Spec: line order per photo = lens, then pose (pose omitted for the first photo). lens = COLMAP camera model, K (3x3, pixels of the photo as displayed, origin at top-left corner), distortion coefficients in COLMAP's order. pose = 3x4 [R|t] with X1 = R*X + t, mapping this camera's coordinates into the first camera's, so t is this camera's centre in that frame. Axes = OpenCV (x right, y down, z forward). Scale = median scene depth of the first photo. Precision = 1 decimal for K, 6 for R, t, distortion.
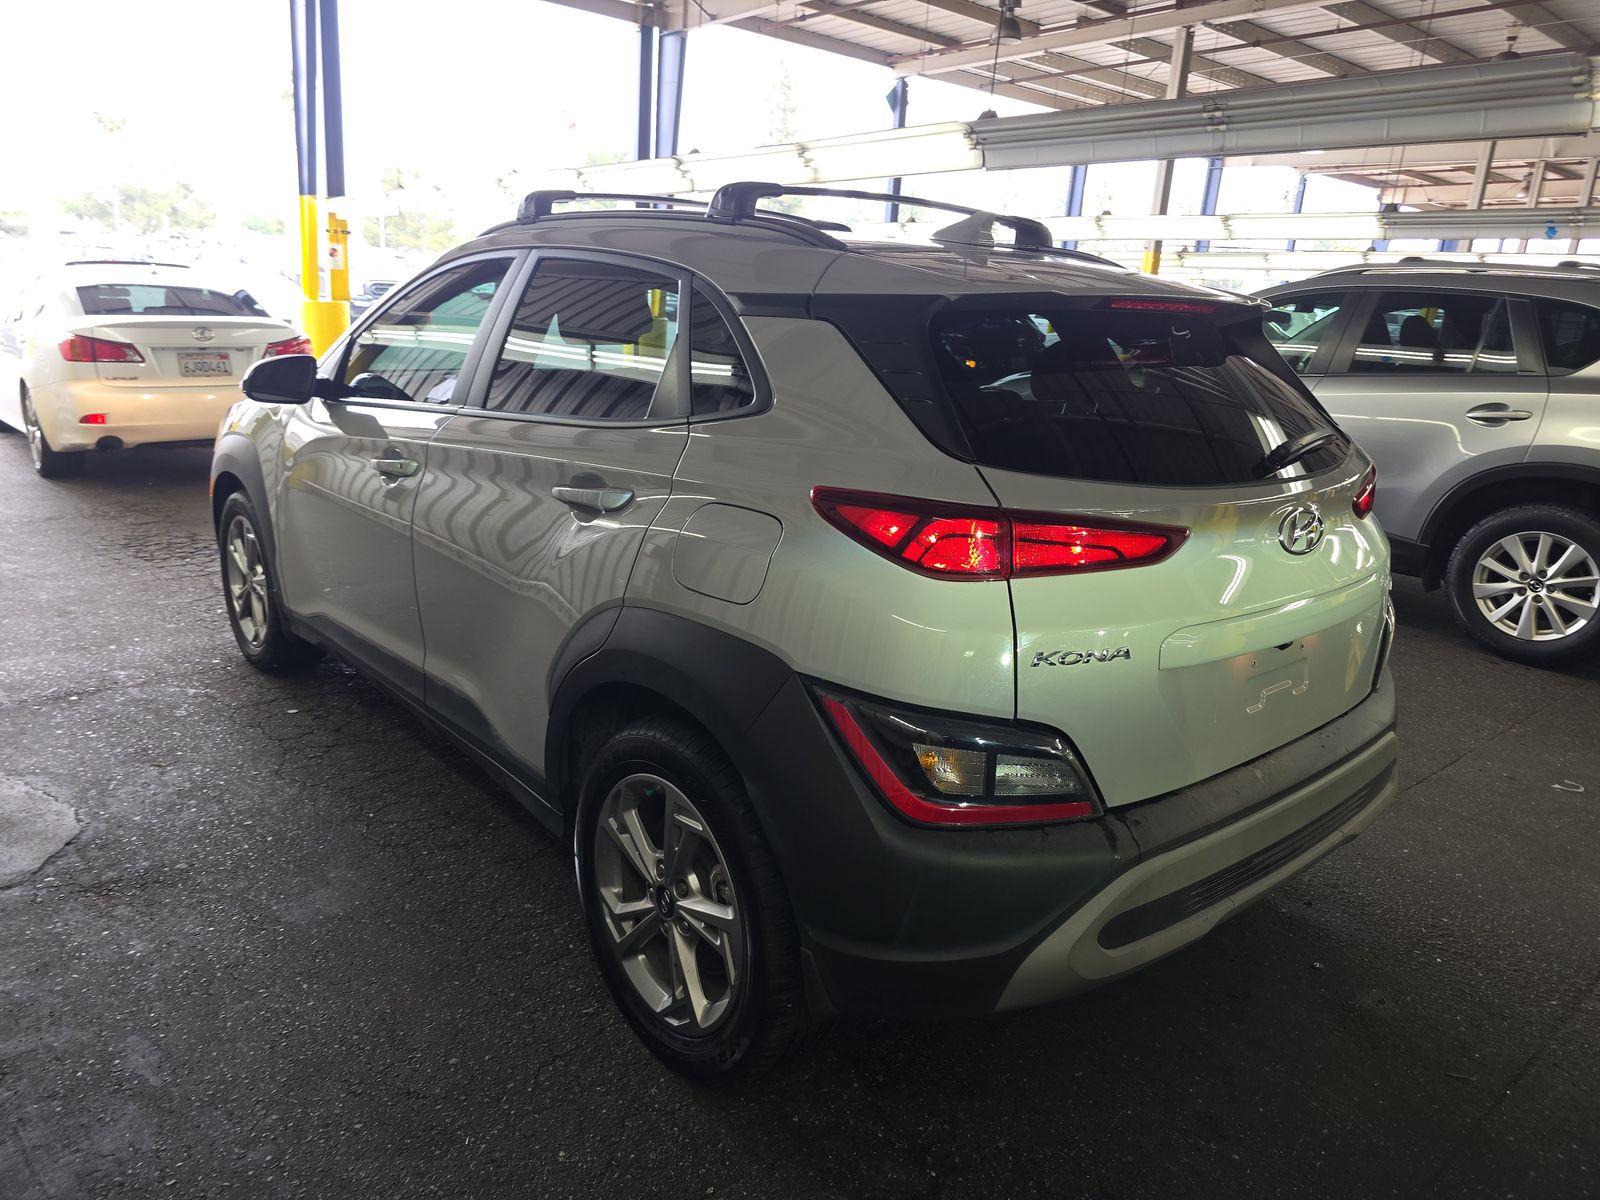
lens RADIAL K [[1102.5, 0, 795.9], [0, 1102.5, 596.6], [0, 0, 1]] dist [0.035918, -0.033430]
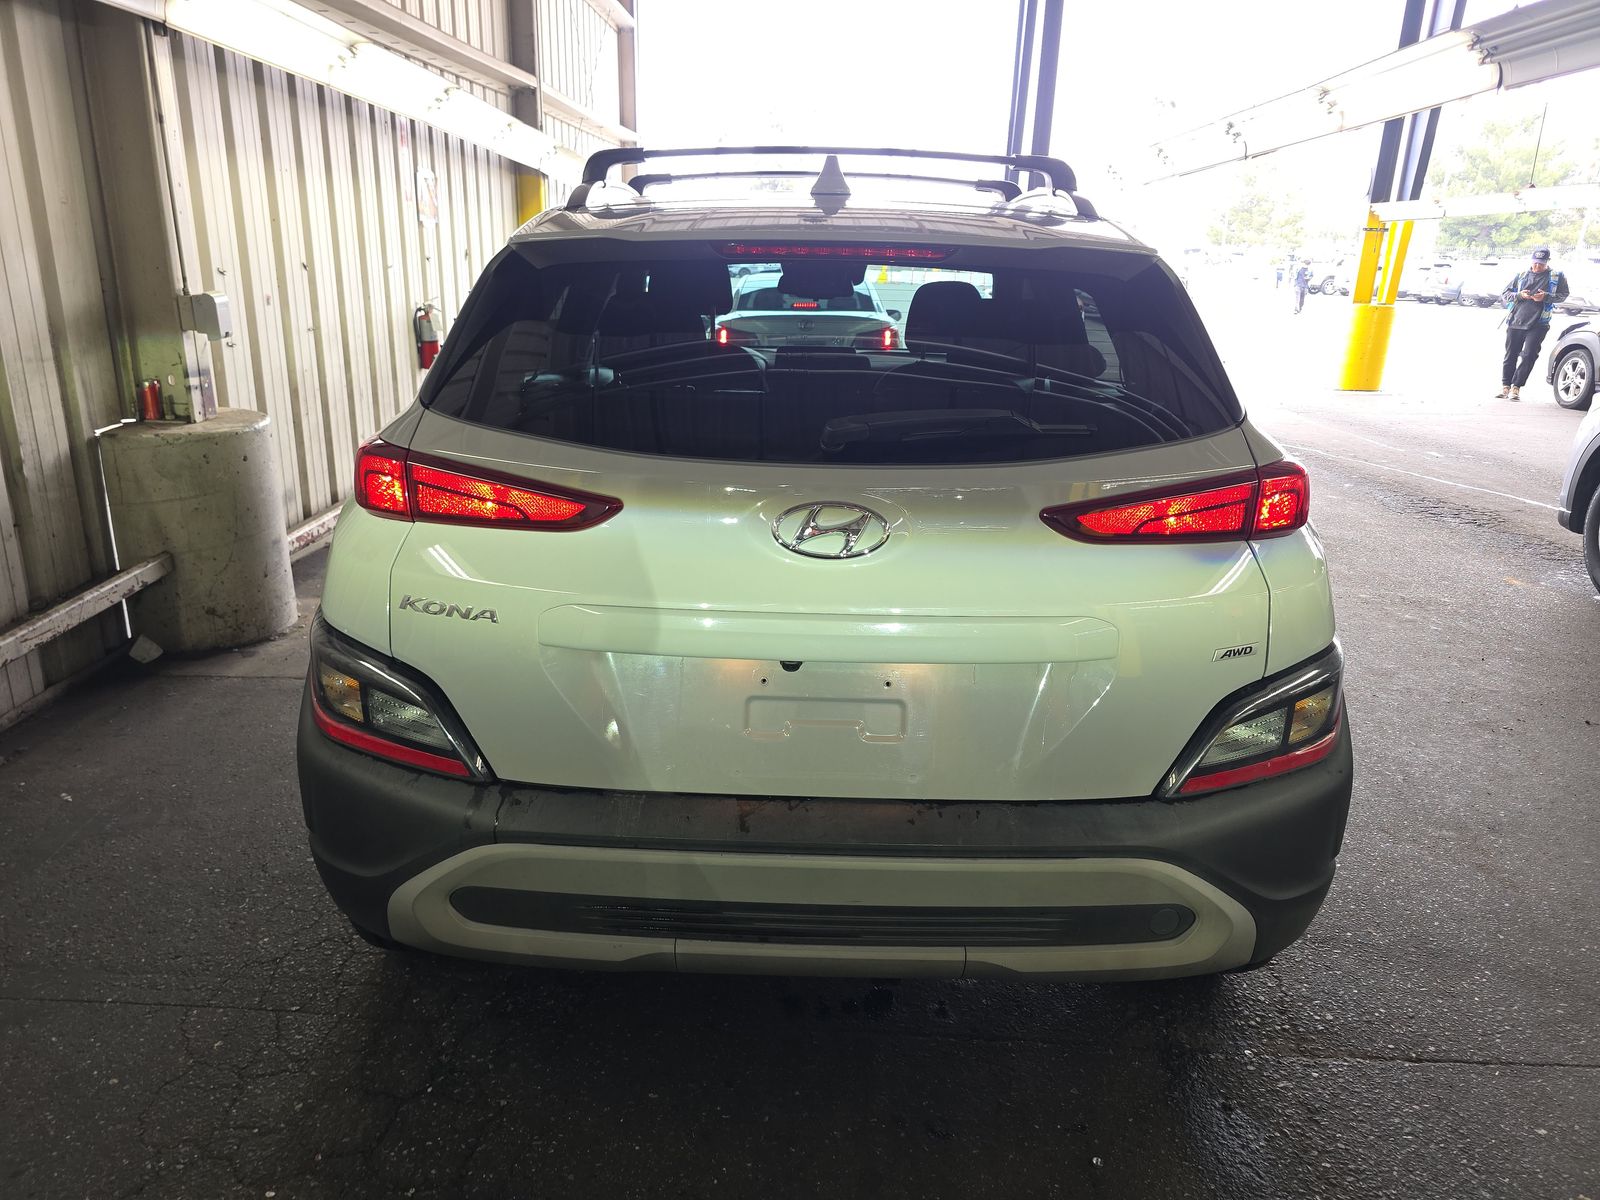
lens RADIAL K [[1102.5, 0, 794.6], [0, 1102.5, 598.9], [0, 0, 1]] dist [0.035918, -0.033430]
pose [[0.737964, 0.156956, -0.656333, 1.085506], [-0.155882, 0.985921, 0.060504, -0.059732], [0.656589, 0.057661, 0.752041, 0.446150]]
